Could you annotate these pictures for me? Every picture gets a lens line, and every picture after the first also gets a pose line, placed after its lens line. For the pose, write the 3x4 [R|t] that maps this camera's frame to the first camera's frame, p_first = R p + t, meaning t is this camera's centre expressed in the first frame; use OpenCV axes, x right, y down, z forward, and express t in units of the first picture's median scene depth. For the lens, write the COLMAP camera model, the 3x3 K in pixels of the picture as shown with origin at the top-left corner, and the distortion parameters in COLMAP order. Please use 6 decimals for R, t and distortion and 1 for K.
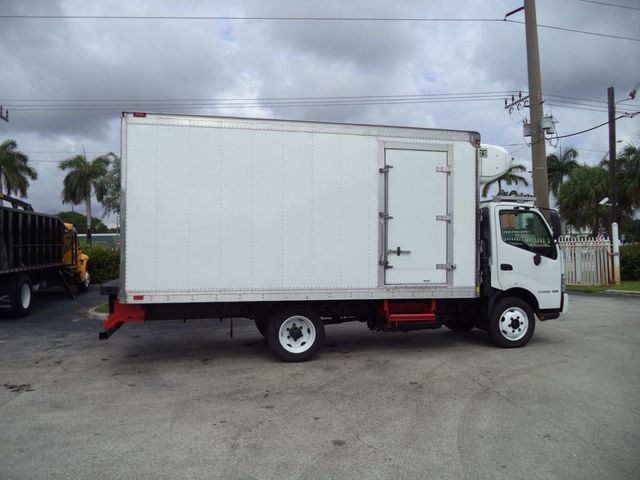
lens RADIAL K [[510.5, 0, 320.0], [0, 510.5, 240.0], [0, 0, 1]] dist [-0.014269, -0.013976]
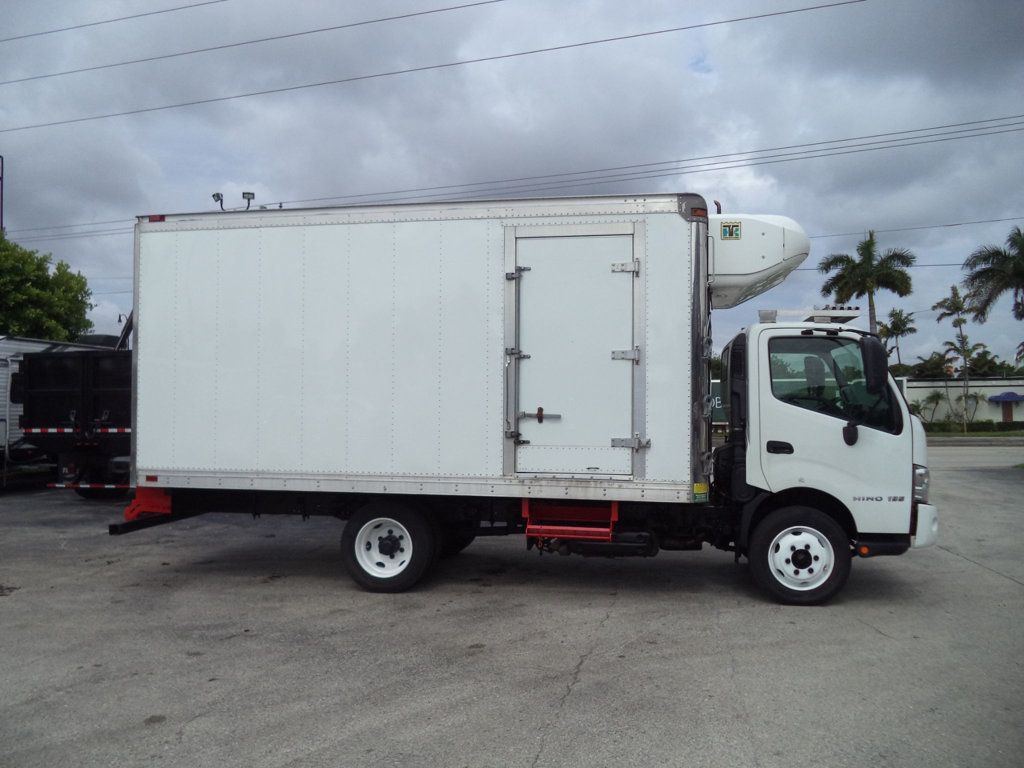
lens RADIAL K [[816.8, 0, 512.0], [0, 816.8, 384.0], [0, 0, 1]] dist [-0.014269, -0.013976]
pose [[0.920607, -0.007425, -0.390421, 0.472701], [0.002506, 0.999911, -0.013107, -0.000964], [0.390483, 0.011088, 0.920543, 0.139295]]
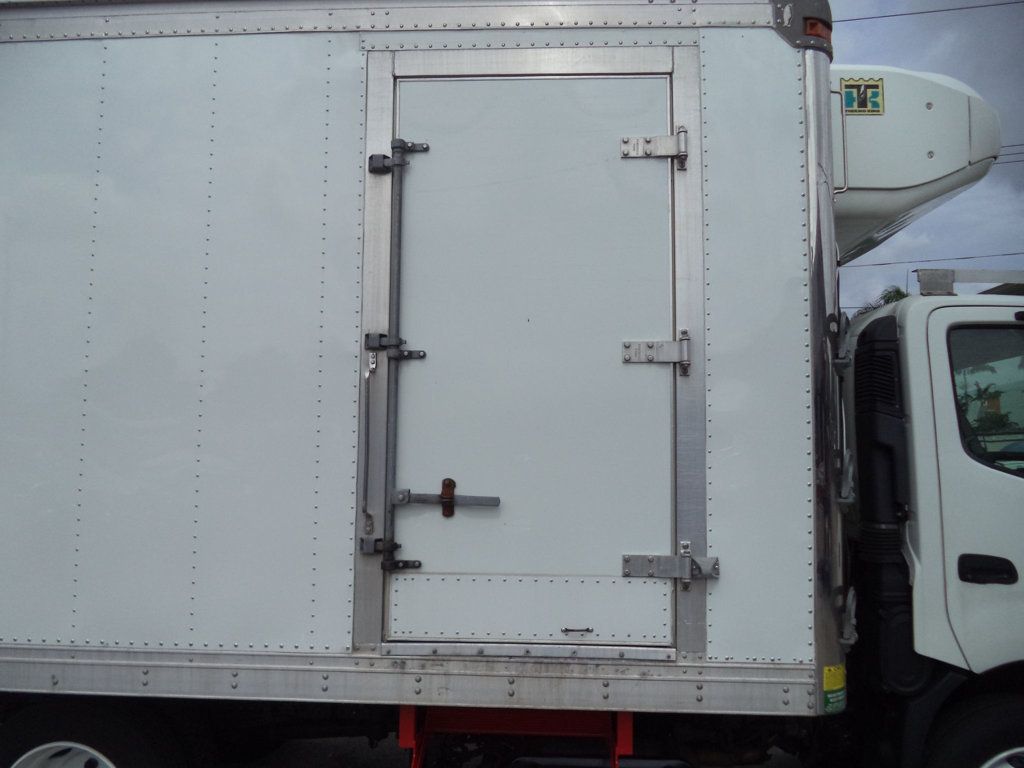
lens RADIAL K [[816.8, 0, 512.0], [0, 816.8, 384.0], [0, 0, 1]] dist [-0.014269, -0.013976]
pose [[0.965903, -0.017788, -0.258292, 0.273543], [-0.002733, 0.996881, -0.078872, -0.000491], [0.258889, 0.076889, 0.962842, 0.629867]]
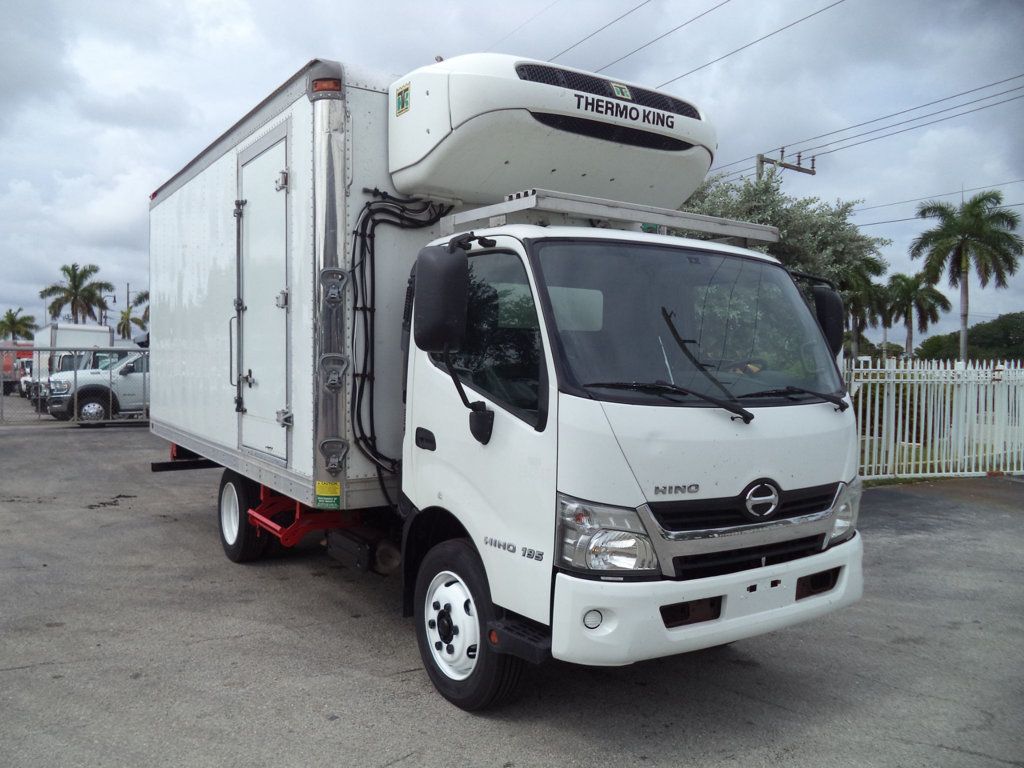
lens RADIAL K [[816.8, 0, 512.0], [0, 816.8, 384.0], [0, 0, 1]] dist [-0.014269, -0.013976]
pose [[0.363637, 0.029814, -0.931064, 0.925952], [0.002741, 0.999449, 0.033075, 0.002417], [0.931537, -0.014580, 0.363355, 0.931179]]
